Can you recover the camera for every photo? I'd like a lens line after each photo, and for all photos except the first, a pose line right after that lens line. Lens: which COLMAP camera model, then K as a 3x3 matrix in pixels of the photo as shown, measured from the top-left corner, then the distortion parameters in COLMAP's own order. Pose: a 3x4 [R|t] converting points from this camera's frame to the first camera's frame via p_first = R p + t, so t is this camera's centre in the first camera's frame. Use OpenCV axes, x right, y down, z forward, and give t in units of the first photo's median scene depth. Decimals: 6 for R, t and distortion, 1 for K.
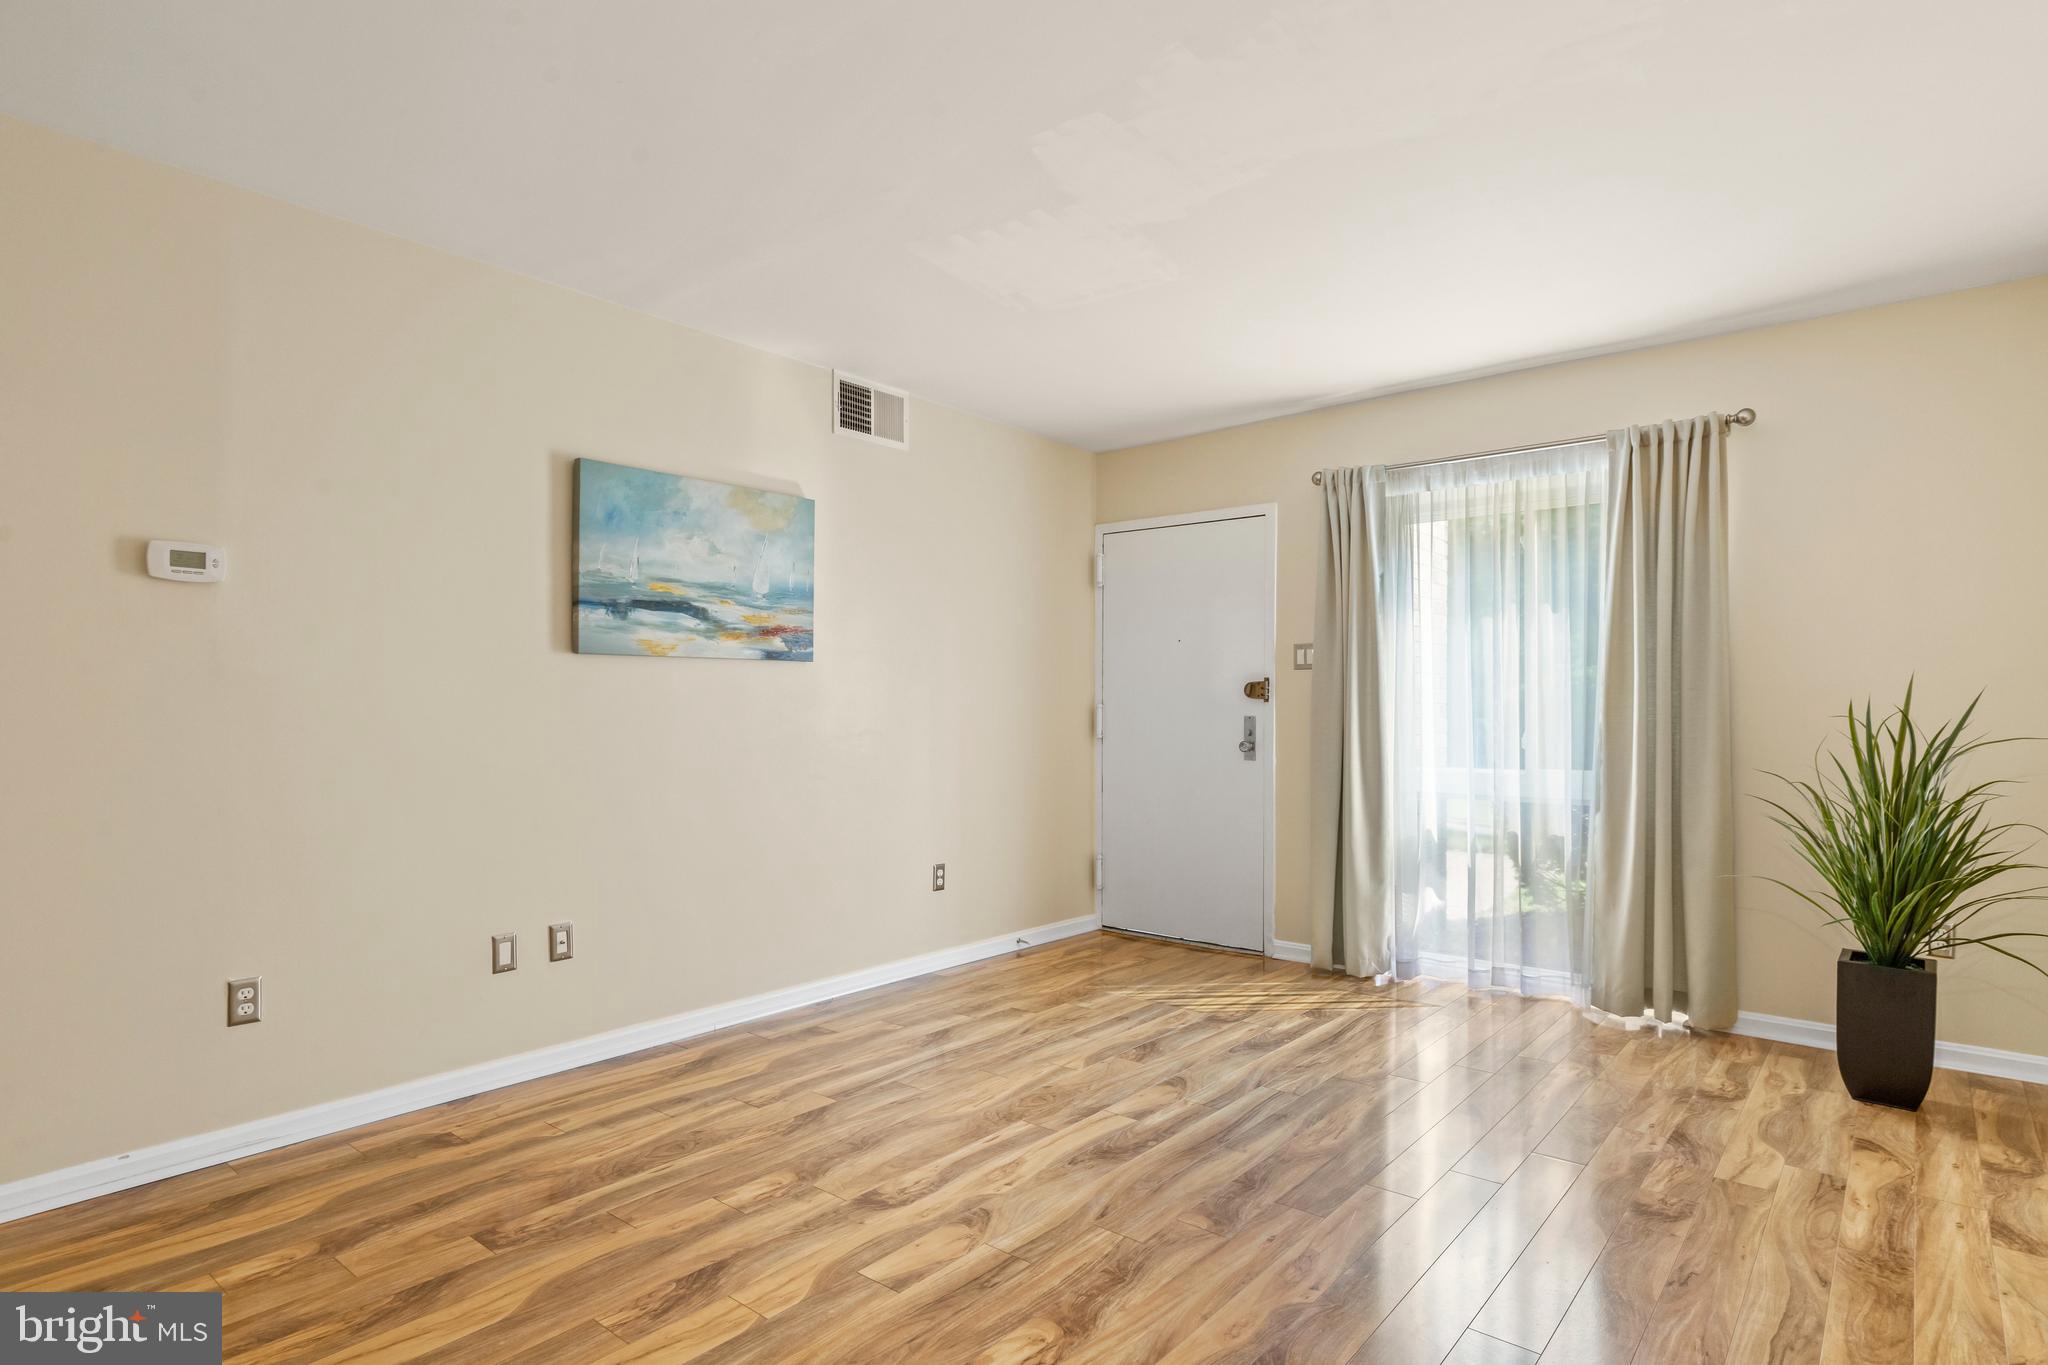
lens RADIAL K [[1073.3, 0, 1051.3], [0, 1073.3, 740.2], [0, 0, 1]] dist [0.000072, -0.000365]
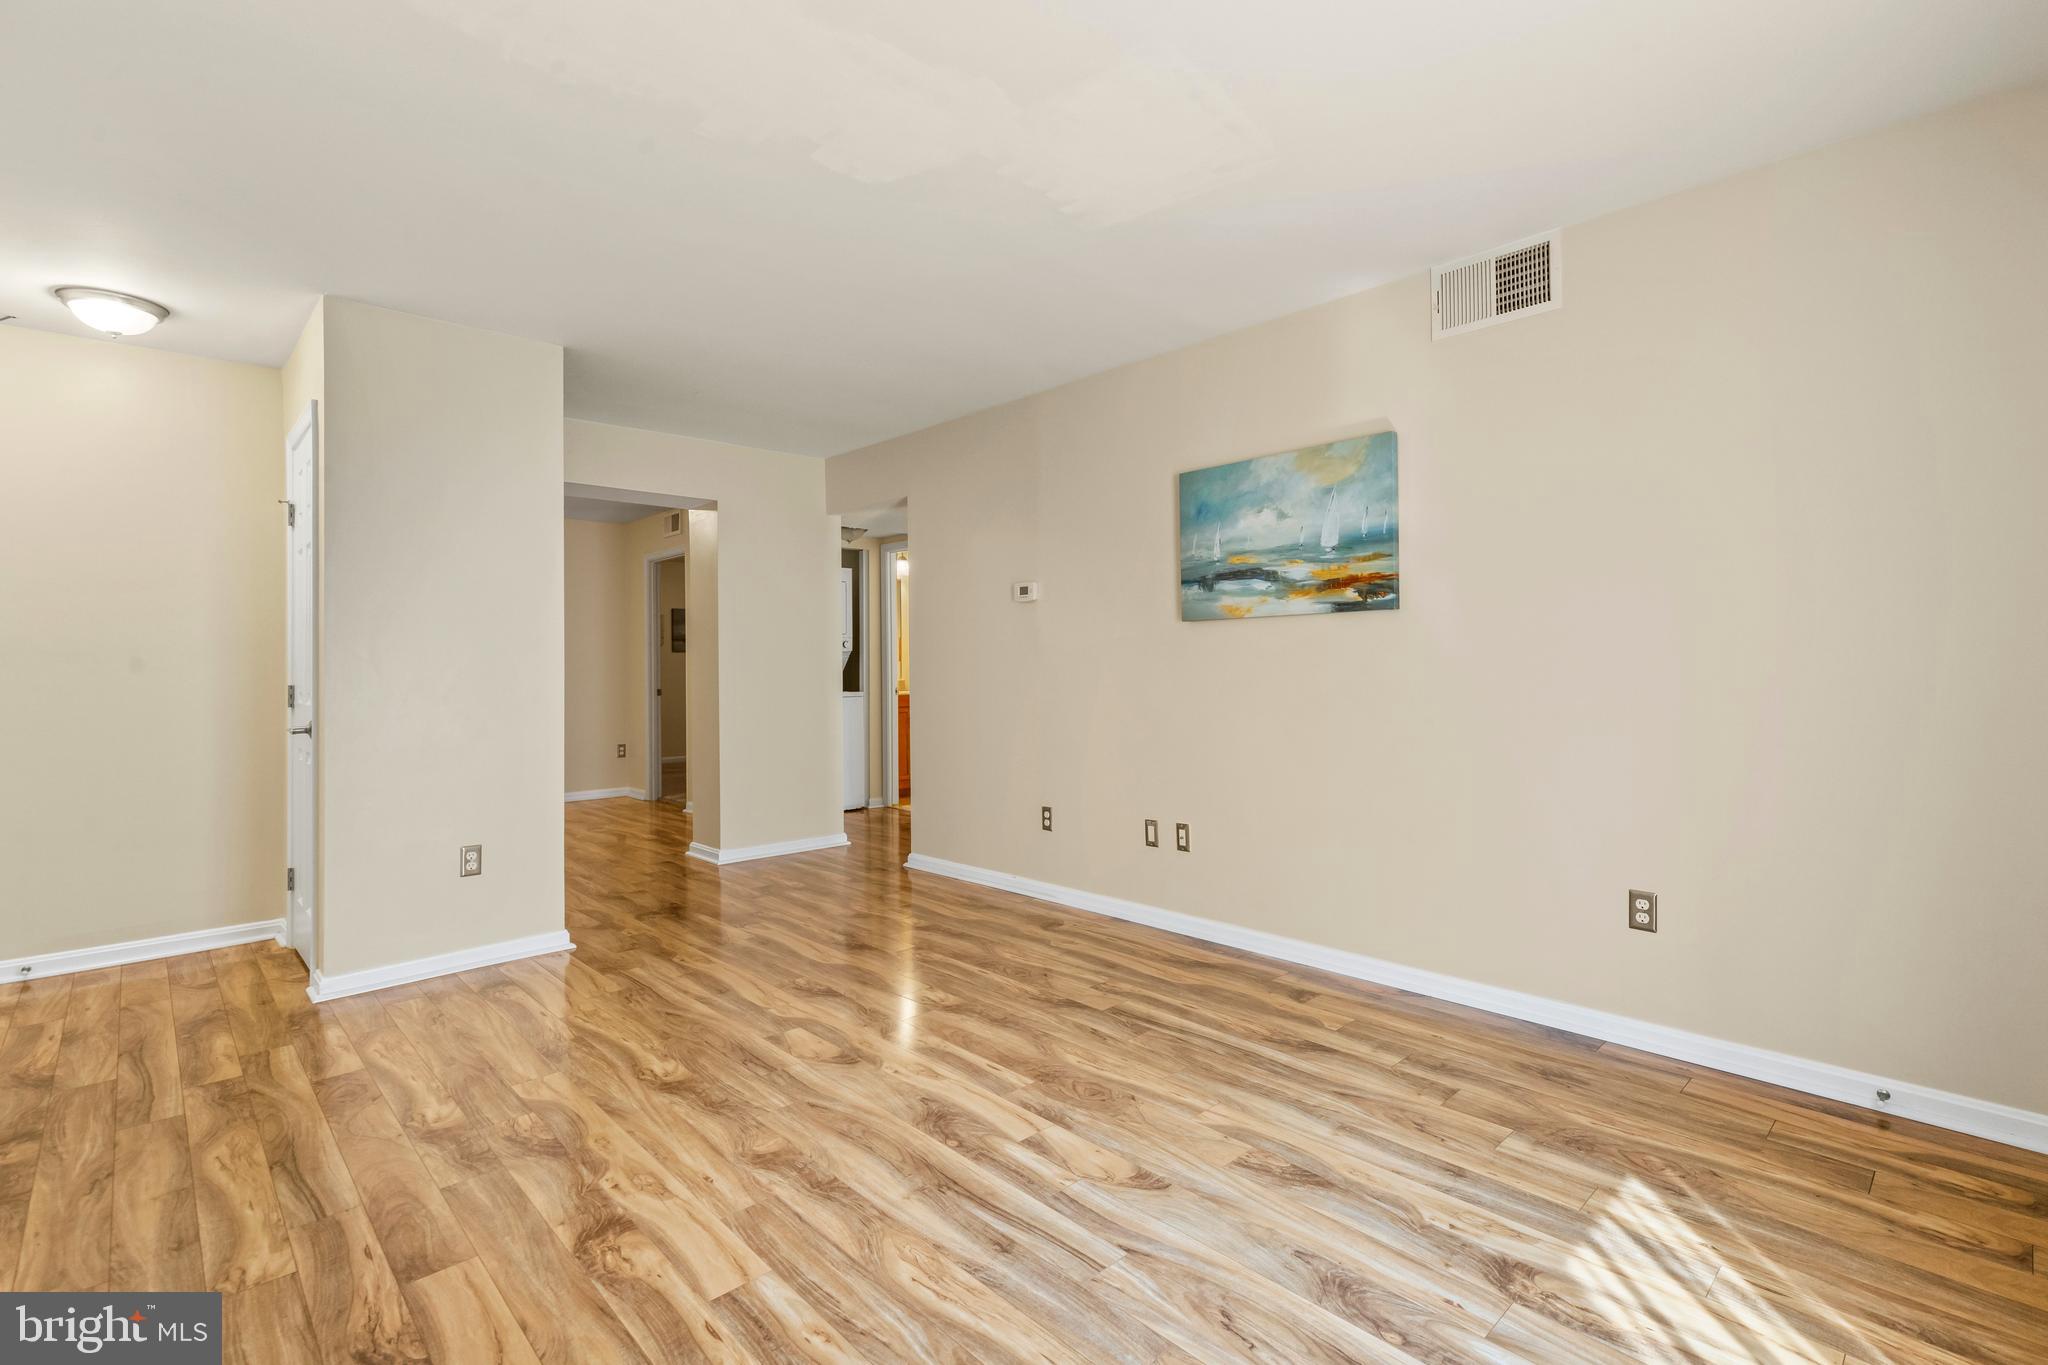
lens RADIAL K [[936.6, 0, 1049.3], [0, 936.6, 679.2], [0, 0, 1]] dist [0.003894, -0.000022]
pose [[-0.121304, 0.014256, -0.992513, 0.655038], [-0.021557, 0.999623, 0.016993, -0.023448], [0.992381, 0.023457, -0.120951, 0.885807]]
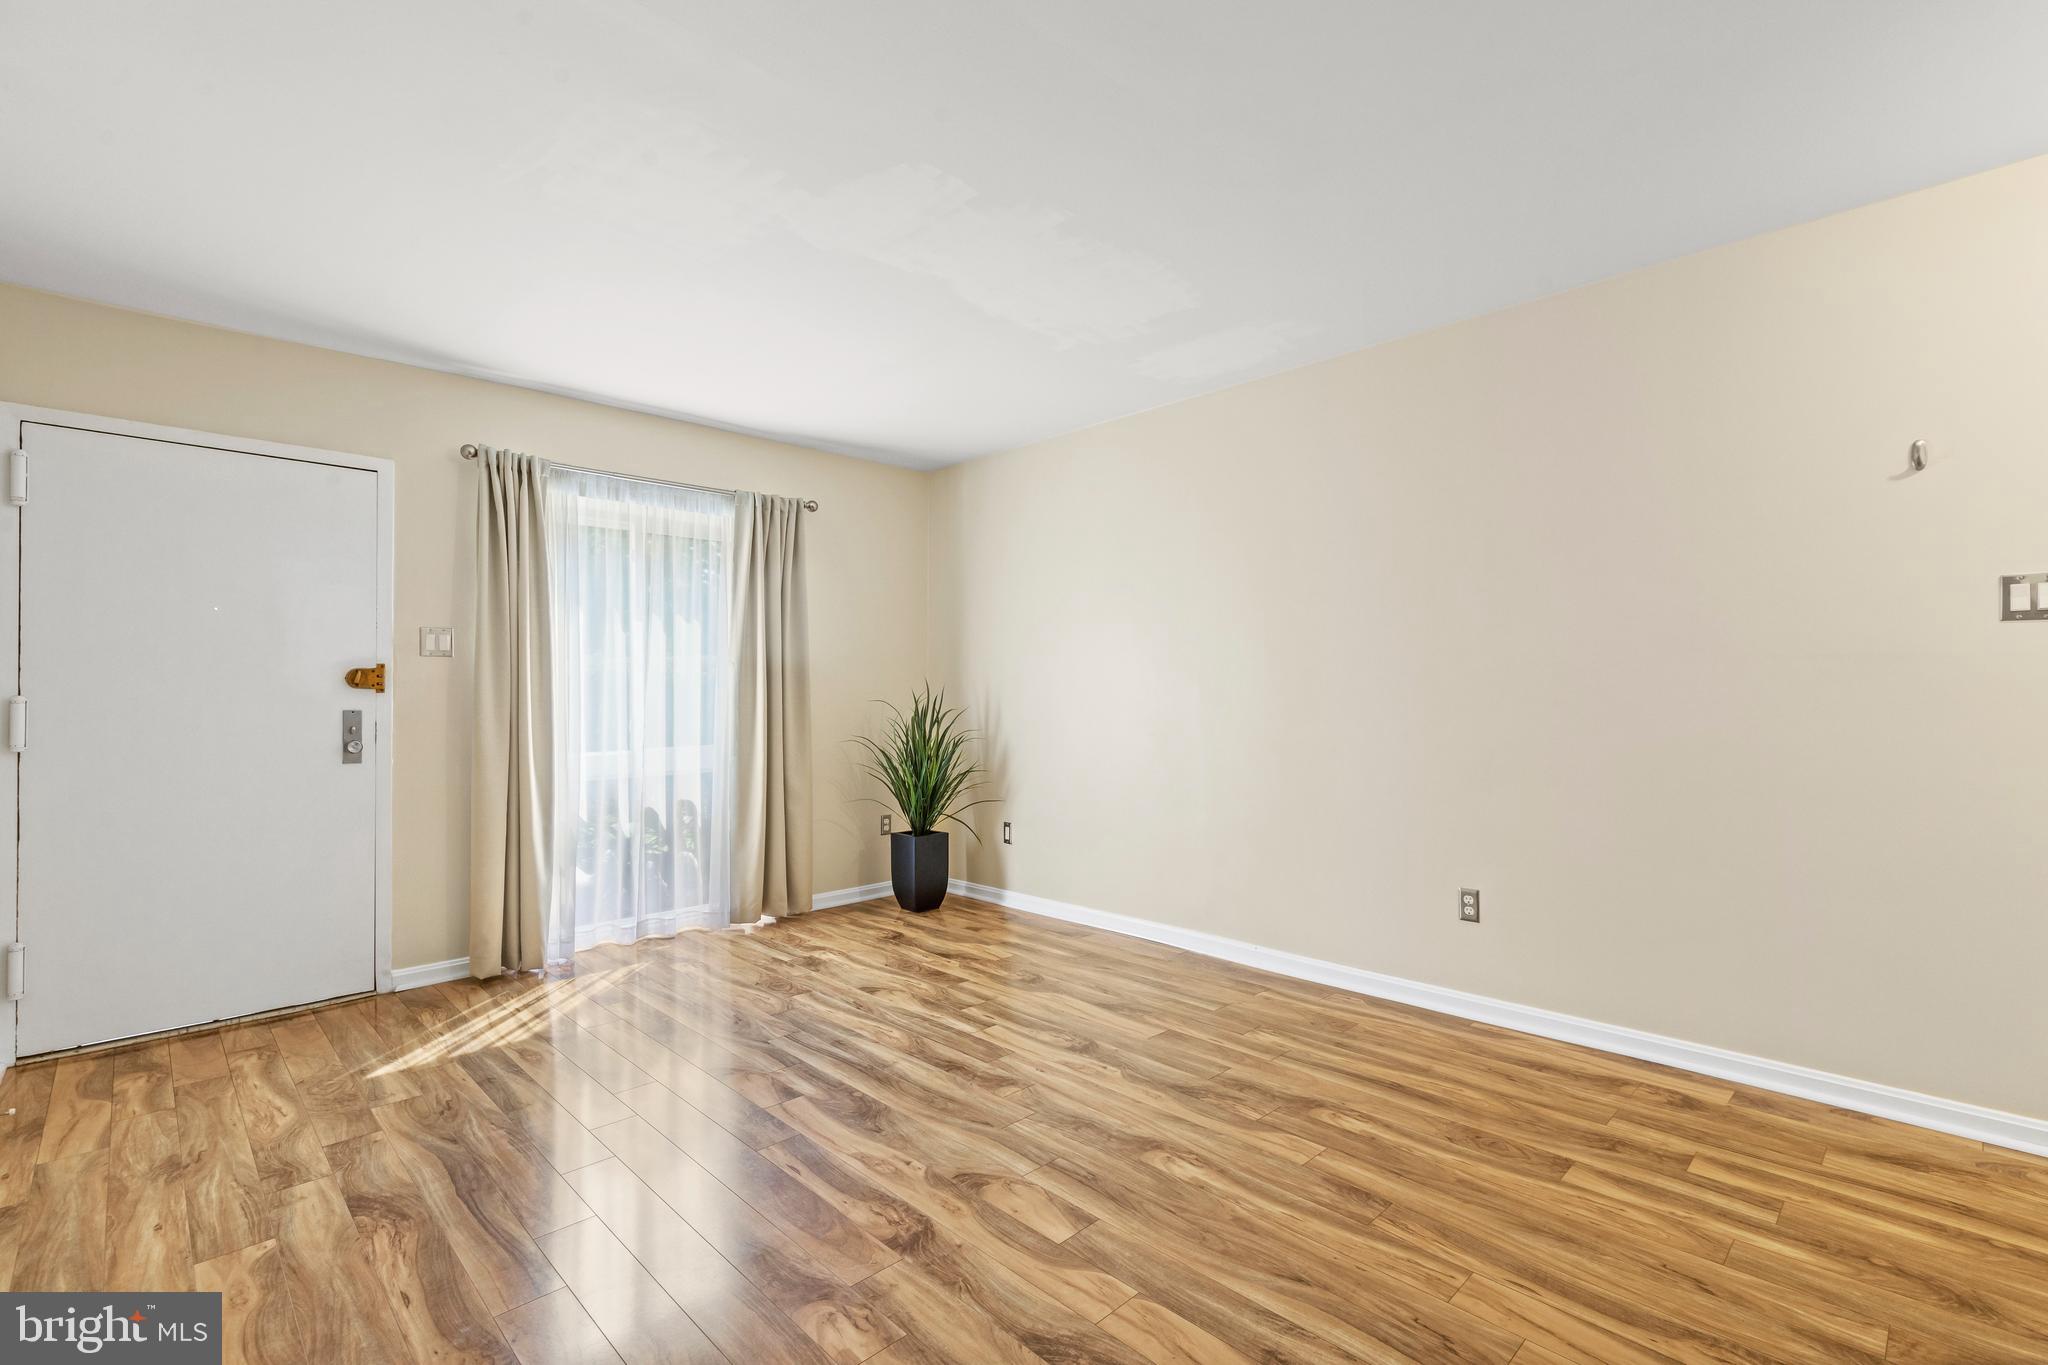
lens RADIAL K [[921.9, 0, 1044.9], [0, 921.9, 698.2], [0, 0, 1]] dist [0.001506, 0.000028]
pose [[0.108116, -0.008517, 0.994102, -0.618415], [0.039446, 0.999213, 0.004271, -0.018025], [-0.993355, 0.038752, 0.108367, 0.525918]]
